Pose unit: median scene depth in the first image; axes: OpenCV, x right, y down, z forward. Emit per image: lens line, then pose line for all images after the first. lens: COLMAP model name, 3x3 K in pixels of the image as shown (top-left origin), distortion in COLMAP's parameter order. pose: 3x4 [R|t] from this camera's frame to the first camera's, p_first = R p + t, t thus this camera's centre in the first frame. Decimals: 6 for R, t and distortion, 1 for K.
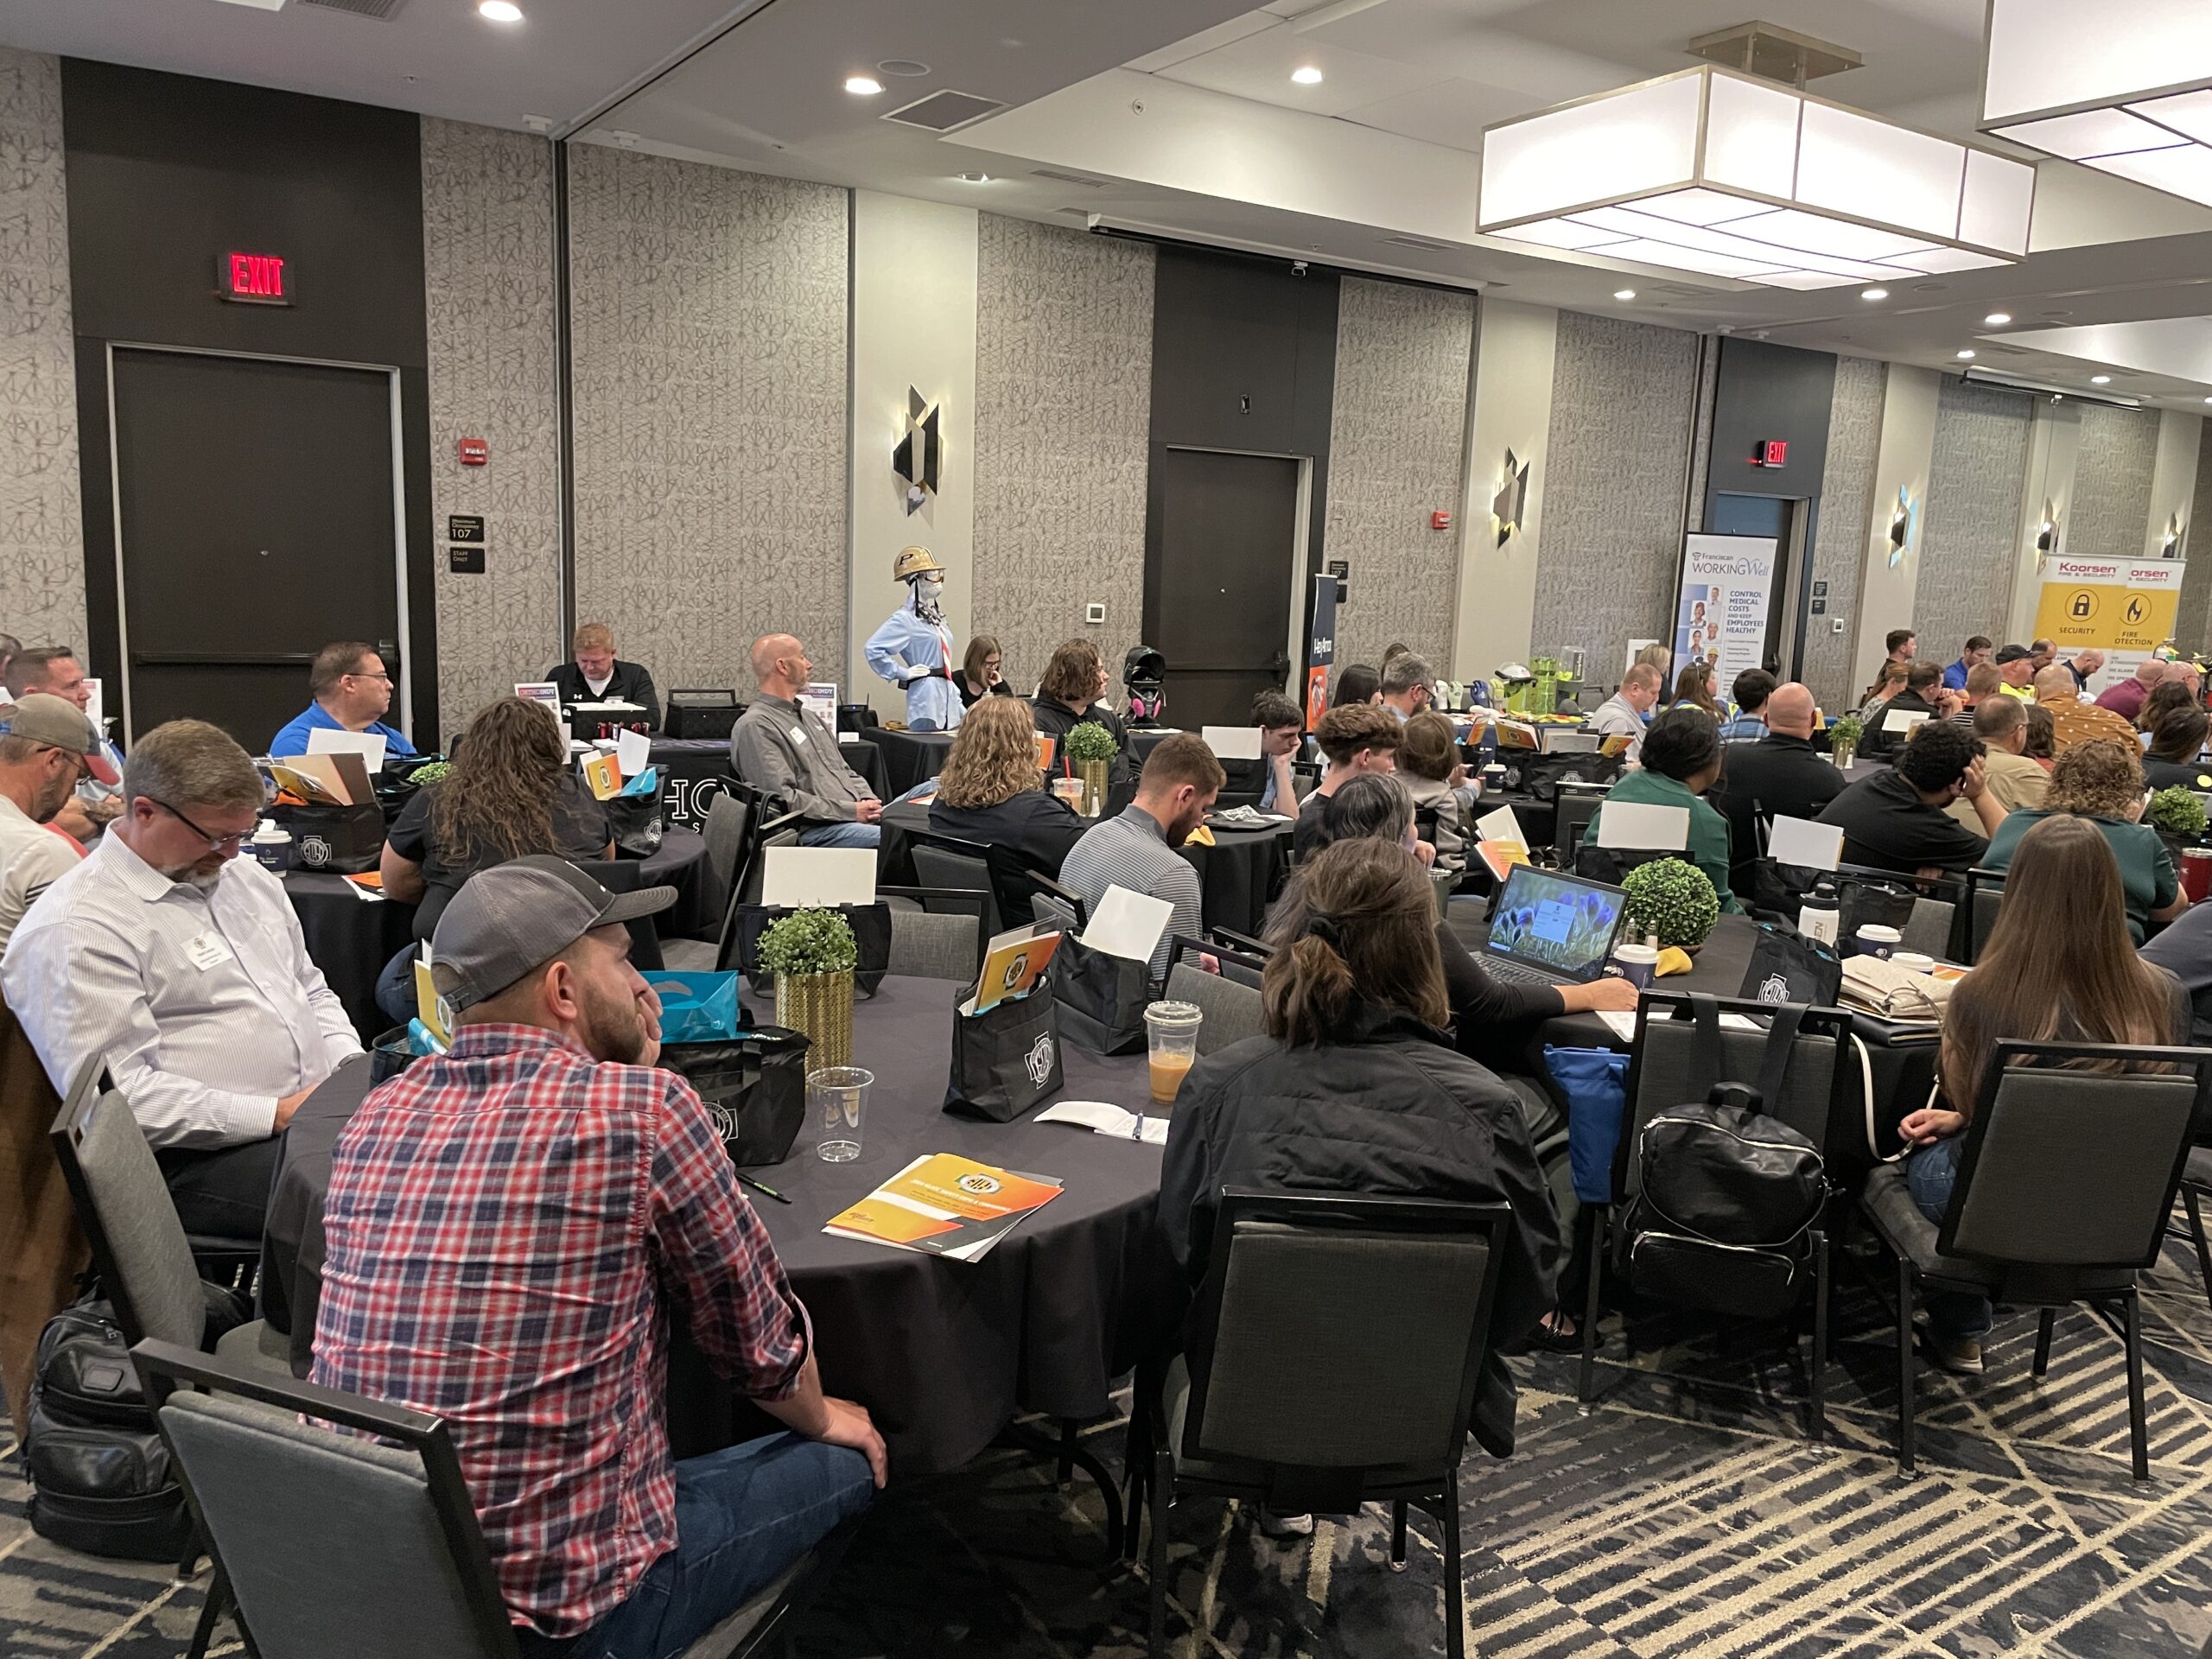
lens RADIAL K [[1672.8, 0, 1114.3], [0, 1672.8, 824.5], [0, 0, 1]] dist [0.076745, -0.107051]
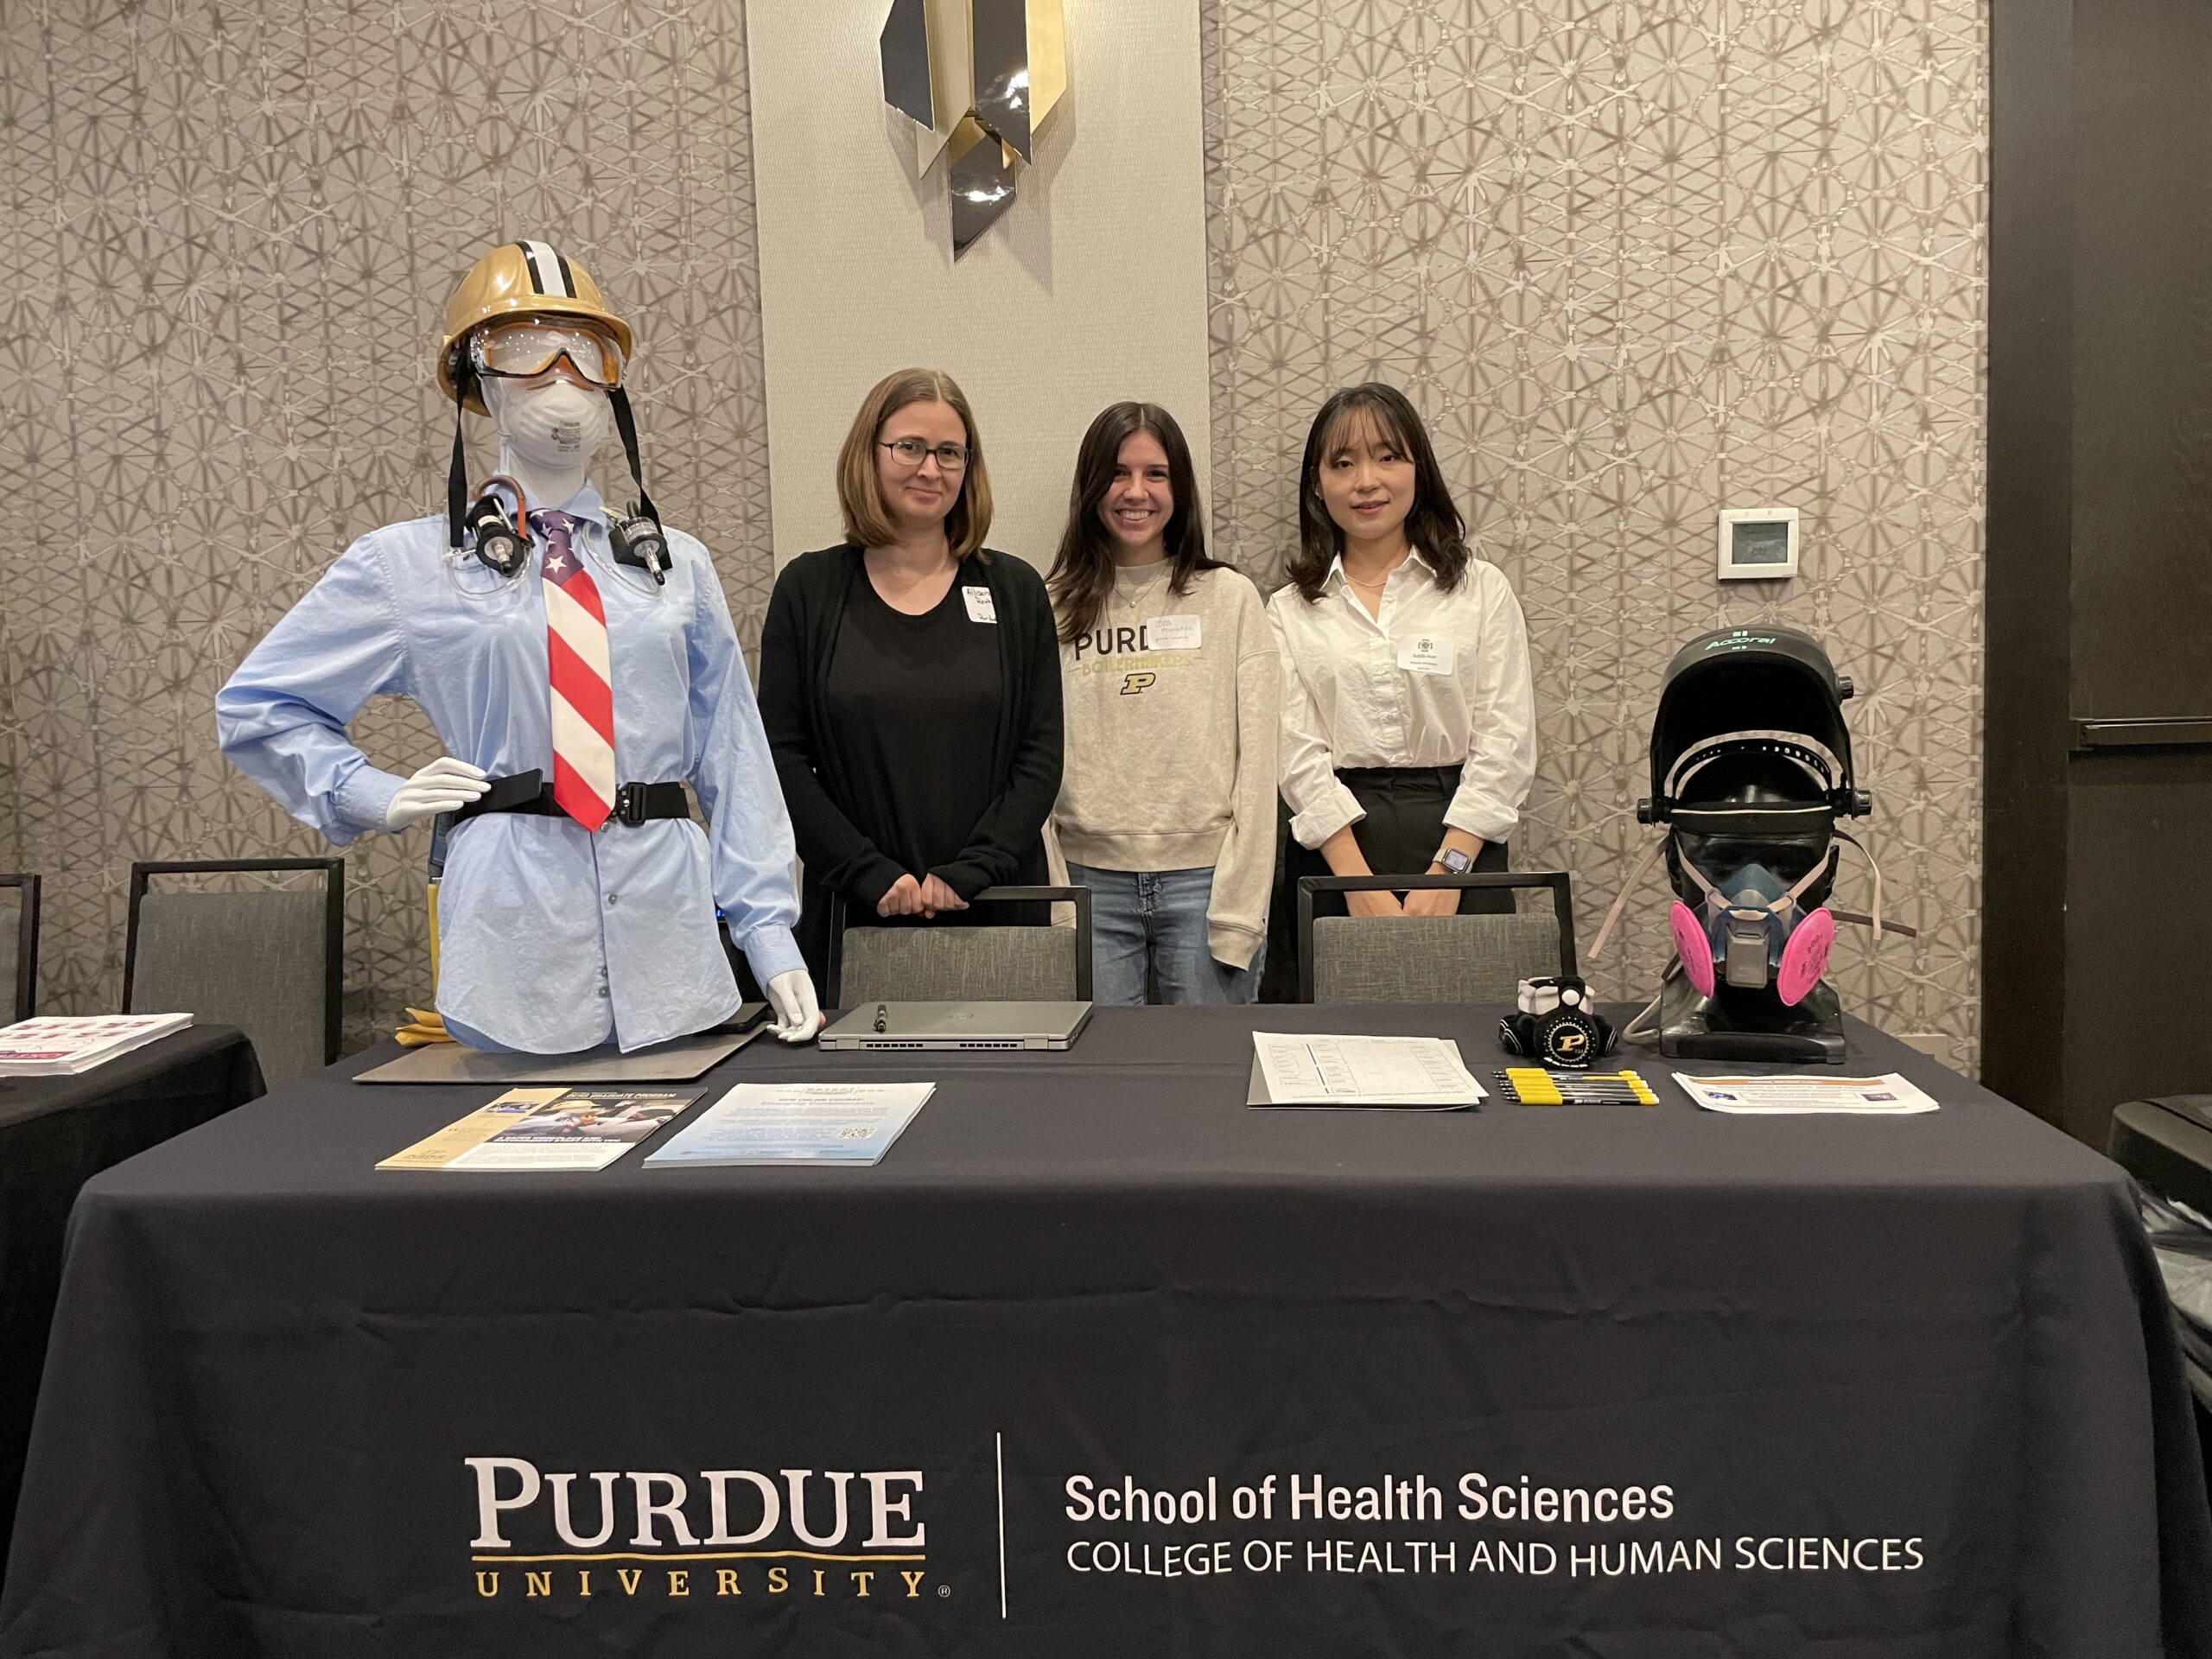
lens RADIAL K [[1646.7, 0, 1096.1], [0, 1646.7, 807.1], [0, 0, 1]] dist [0.068295, -0.105150]
pose [[0.780809, -0.012167, -0.624651, 0.073724], [-0.032624, 0.997652, -0.060212, -0.068009], [0.623917, 0.067392, 0.778579, 0.764025]]
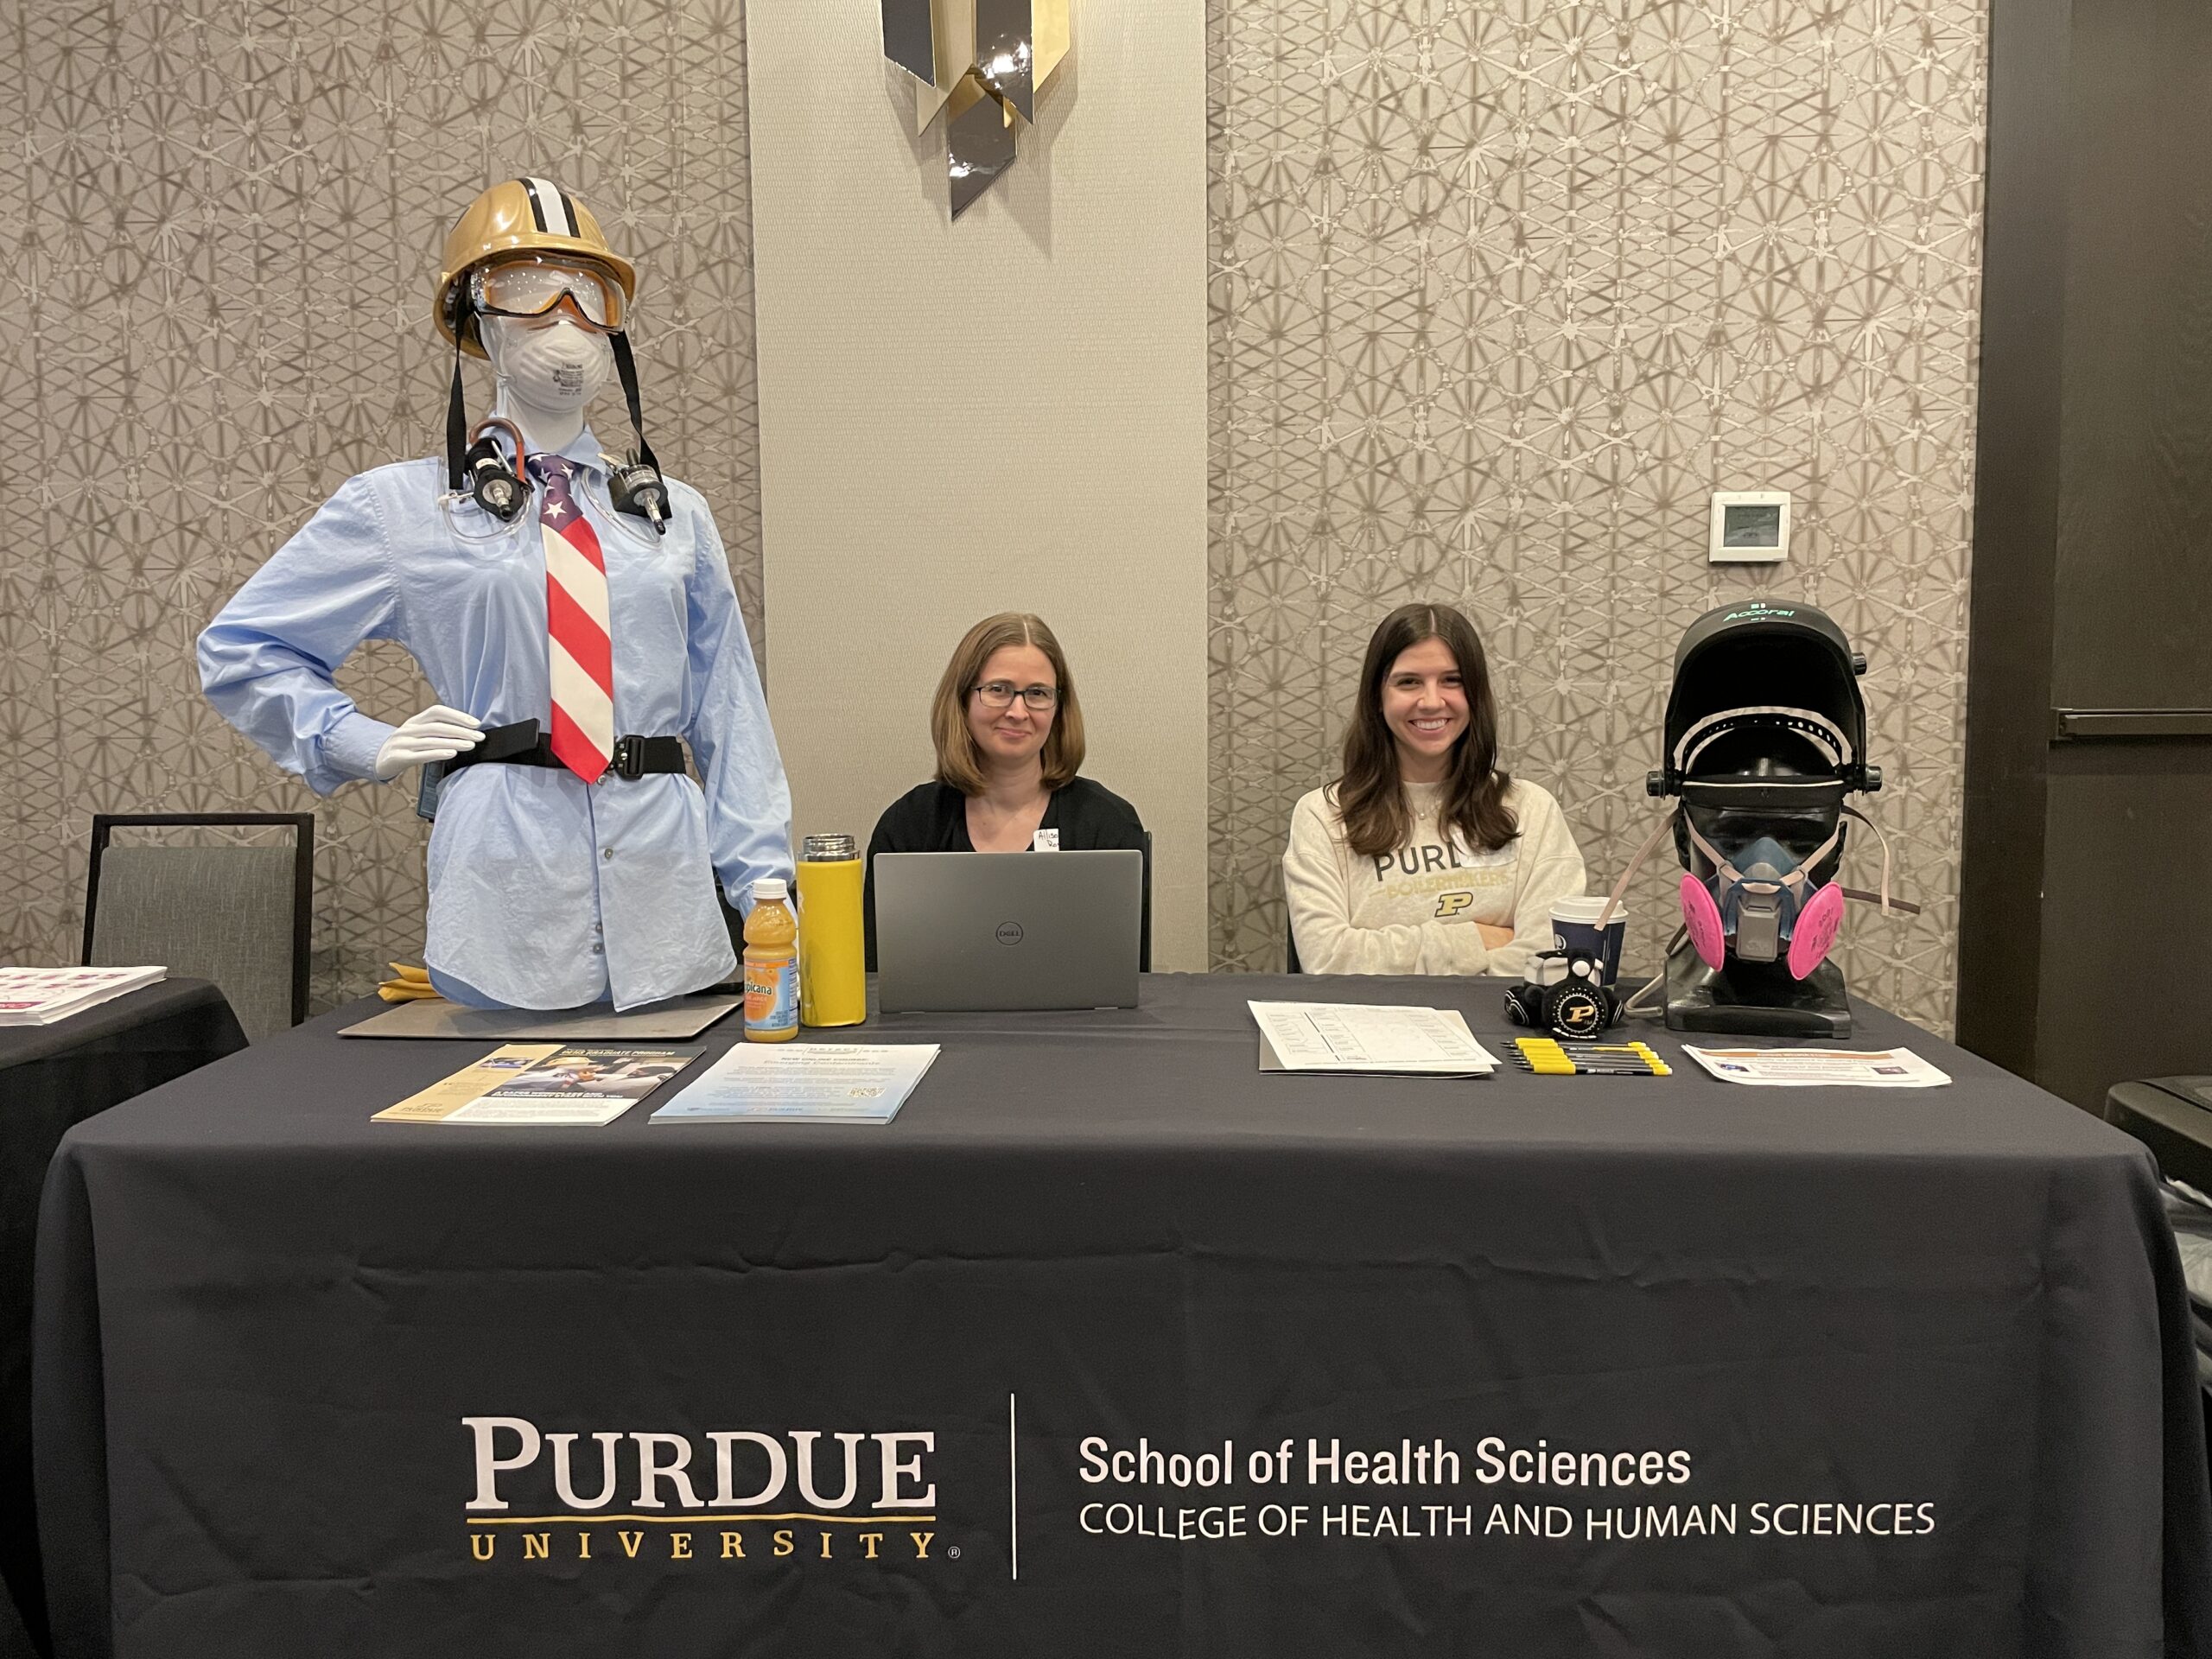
lens RADIAL K [[1645.6, 0, 1098.1], [0, 1645.6, 803.3], [0, 0, 1]] dist [0.065444, -0.100793]
pose [[0.800008, 0.007338, -0.599944, 0.067168], [-0.050090, 0.997251, -0.054595, -0.065404], [0.597894, 0.073728, 0.798177, 0.762213]]
